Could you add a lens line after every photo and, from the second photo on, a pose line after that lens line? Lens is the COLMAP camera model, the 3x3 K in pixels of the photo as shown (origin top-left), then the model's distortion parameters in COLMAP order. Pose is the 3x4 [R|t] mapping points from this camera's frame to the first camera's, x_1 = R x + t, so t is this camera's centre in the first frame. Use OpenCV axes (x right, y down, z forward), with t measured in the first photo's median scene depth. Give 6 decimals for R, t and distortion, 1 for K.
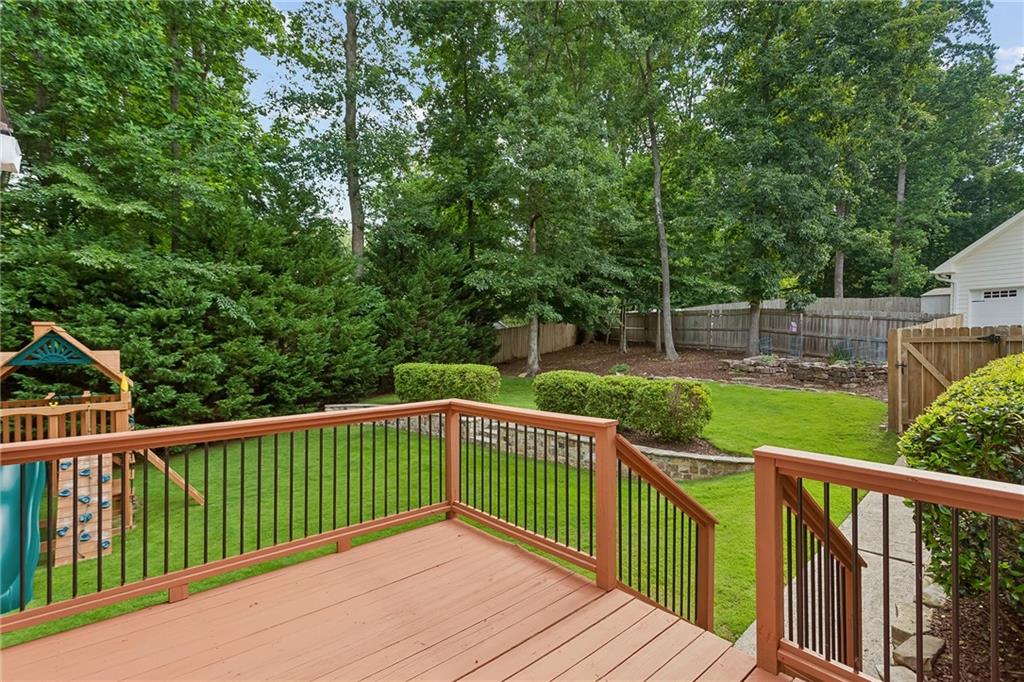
lens RADIAL K [[492.8, 0, 499.7], [0, 492.8, 346.0], [0, 0, 1]] dist [0.004890, 0.000784]
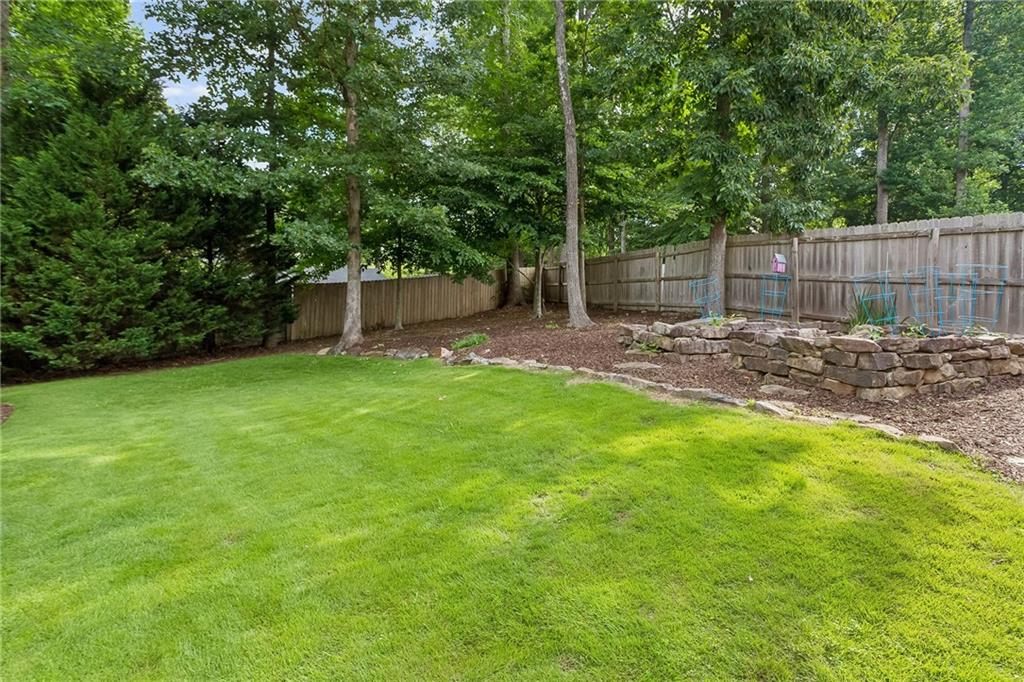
lens RADIAL K [[492.8, 0, 523.1], [0, 492.8, 301.5], [0, 0, 1]] dist [0.004890, 0.000784]
pose [[0.999239, 0.004107, -0.038788, 0.348317], [-0.005536, 0.999307, -0.036807, 0.022270], [0.038610, 0.036994, 0.998569, 0.476933]]
